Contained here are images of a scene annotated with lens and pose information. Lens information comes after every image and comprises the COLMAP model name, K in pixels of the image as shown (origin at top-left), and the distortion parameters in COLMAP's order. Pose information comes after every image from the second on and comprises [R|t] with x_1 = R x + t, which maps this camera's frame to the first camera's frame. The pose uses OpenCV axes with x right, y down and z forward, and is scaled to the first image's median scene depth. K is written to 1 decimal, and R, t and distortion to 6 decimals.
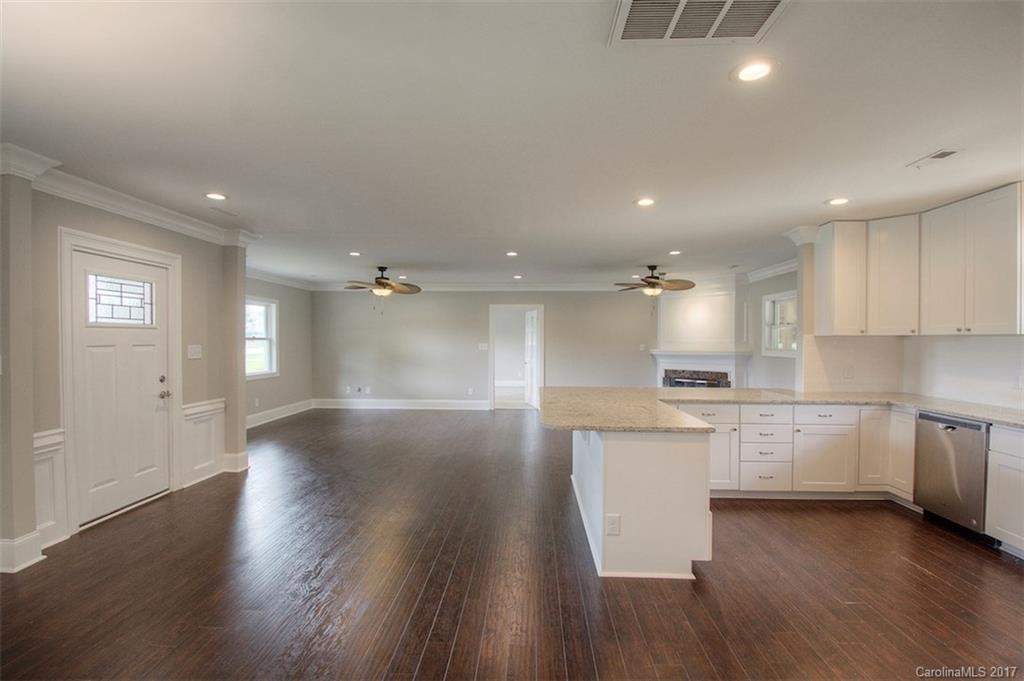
lens RADIAL K [[455.8, 0, 520.2], [0, 455.8, 344.0], [0, 0, 1]] dist [0.013472, -0.023619]
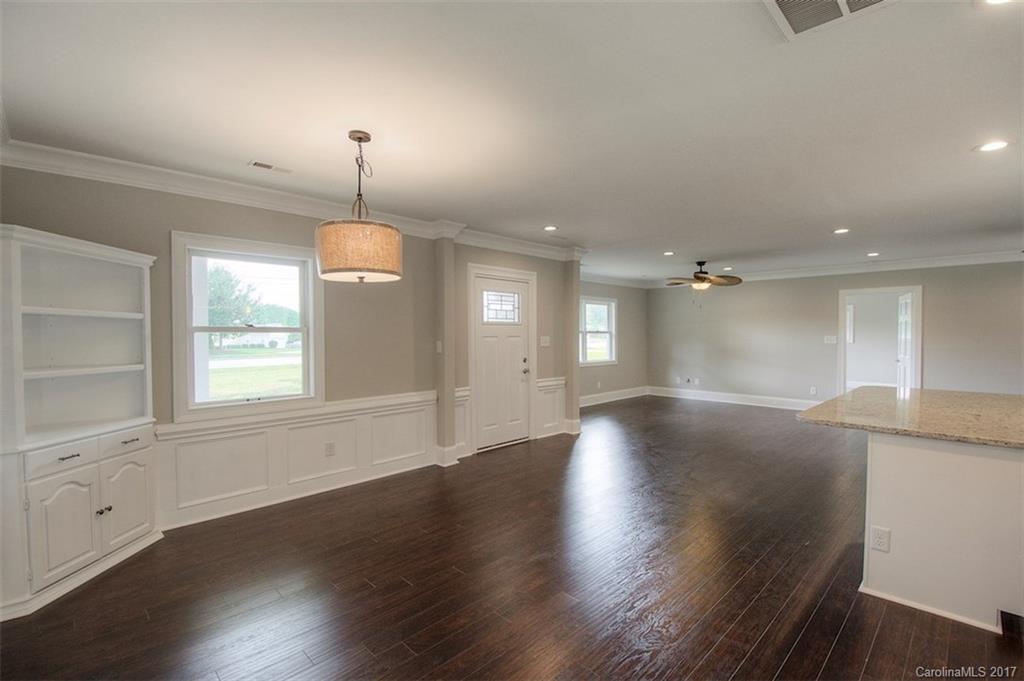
lens RADIAL K [[461.4, 0, 515.2], [0, 461.4, 344.0], [0, 0, 1]] dist [-0.015880, -0.000348]
pose [[0.726106, 0.010846, -0.687497, 0.191362], [-0.001760, 0.999902, 0.013916, 0.006140], [0.687580, -0.008895, 0.726054, -0.076385]]
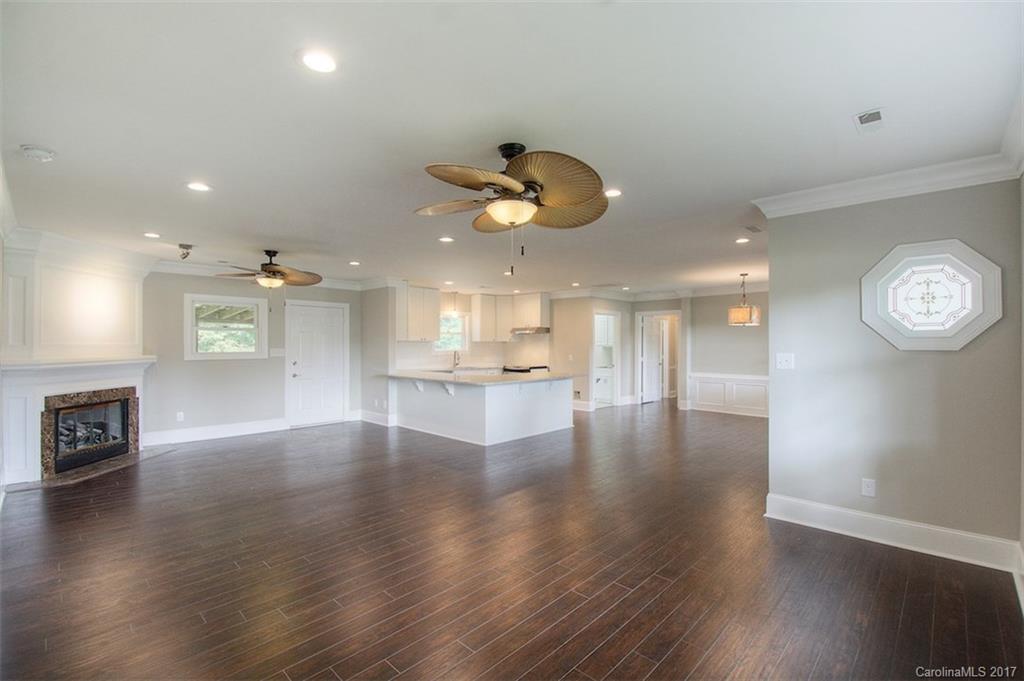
lens RADIAL K [[451.9, 0, 508.3], [0, 451.9, 343.7], [0, 0, 1]] dist [0.014787, -0.022623]
pose [[-0.733396, -0.001170, 0.679801, -0.960319], [0.004412, 0.999969, 0.006481, -0.017355], [-0.679788, 0.007753, -0.733368, 2.218979]]
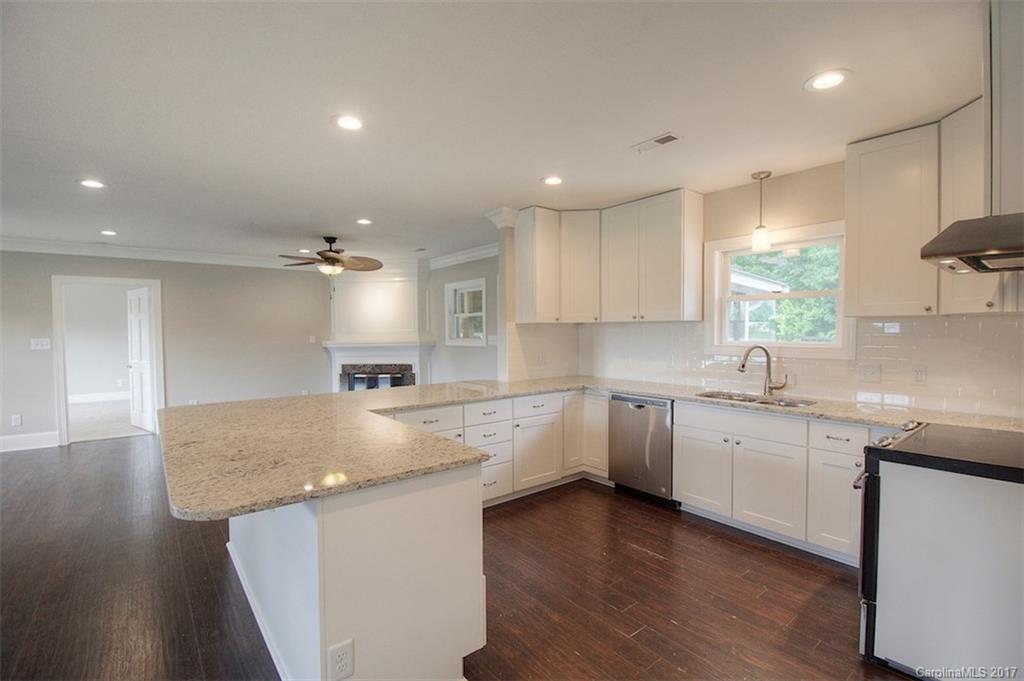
lens RADIAL K [[455.8, 0, 520.2], [0, 455.8, 344.0], [0, 0, 1]] dist [0.013472, -0.023619]
pose [[0.751056, -0.028544, 0.659621, 0.009368], [0.015961, 0.999558, 0.025081, 0.001839], [-0.660045, -0.008309, 0.751180, 0.297181]]
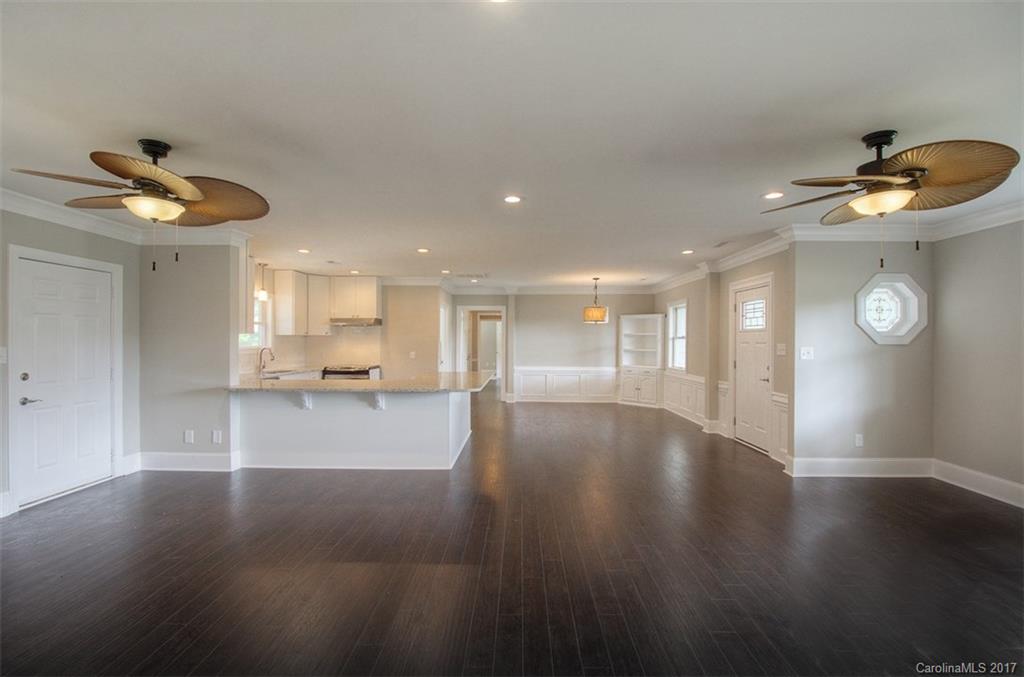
lens RADIAL K [[465.4, 0, 506.7], [0, 465.4, 338.0], [0, 0, 1]] dist [0.014972, -0.024719]
pose [[-0.999986, -0.005210, 0.000926, -0.014427], [-0.005204, 0.999969, 0.005835, -0.016328], [-0.000956, 0.005830, -0.999983, 2.376229]]
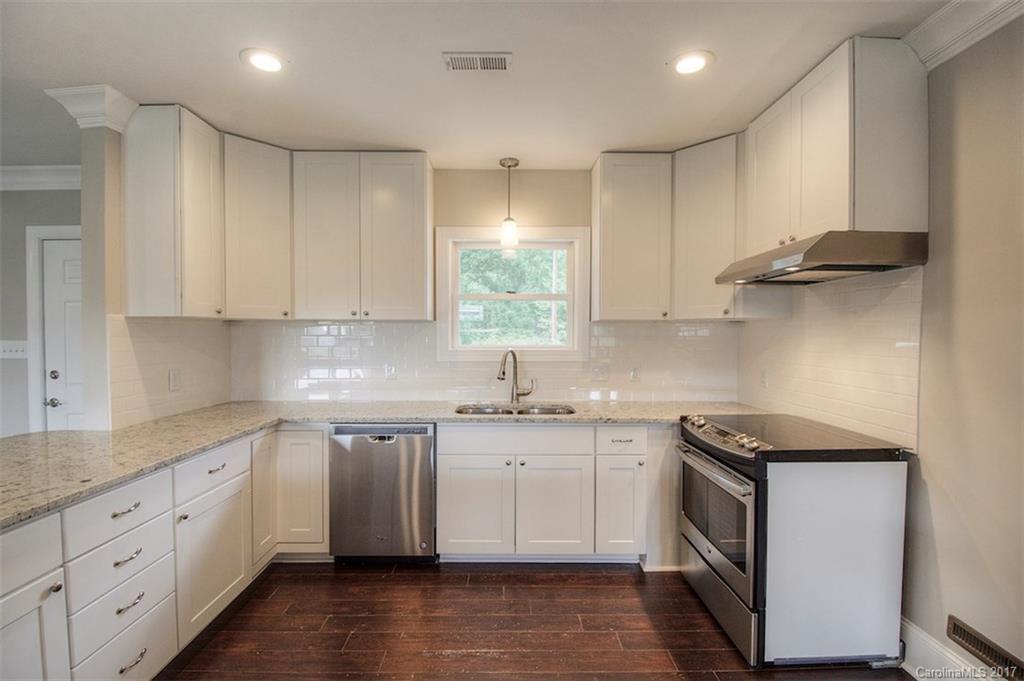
lens RADIAL K [[451.9, 0, 508.3], [0, 451.9, 343.7], [0, 0, 1]] dist [0.014787, -0.022623]
pose [[-0.035019, -0.024975, 0.999075, 0.138090], [0.009234, 0.999637, 0.025313, 0.003847], [-0.999344, 0.010112, -0.034776, 0.665397]]
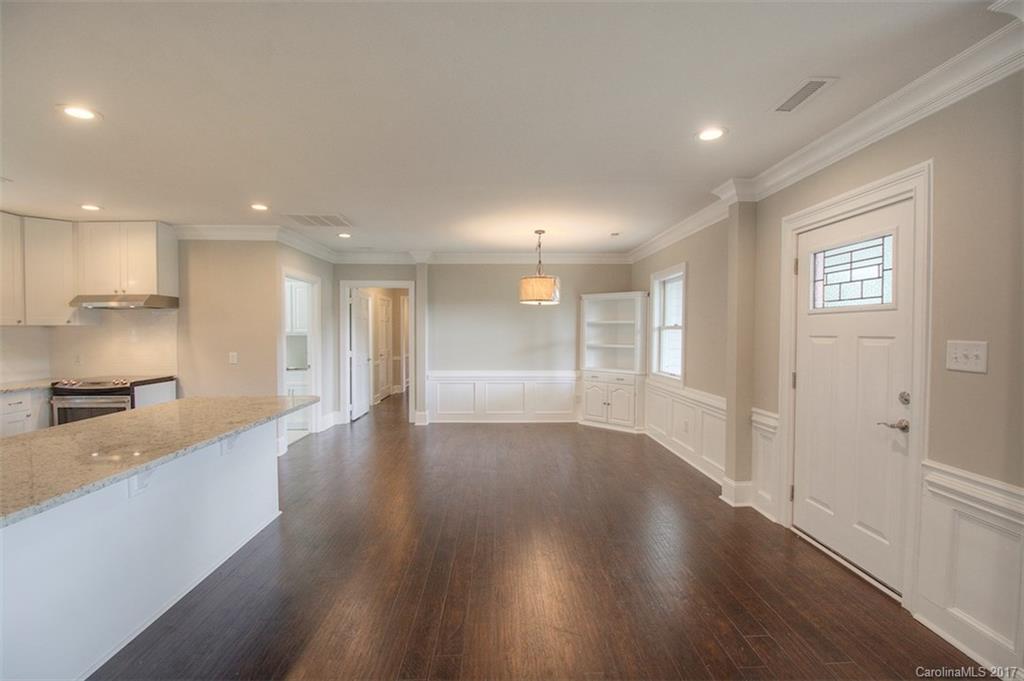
lens RADIAL K [[452.1, 0, 515.6], [0, 452.1, 343.0], [0, 0, 1]] dist [0.001409, -0.015703]
pose [[-0.997784, 0.000992, -0.066534, -0.267011], [-0.001417, 0.999345, 0.036162, -0.010715], [0.066527, 0.036176, -0.997129, 1.520958]]
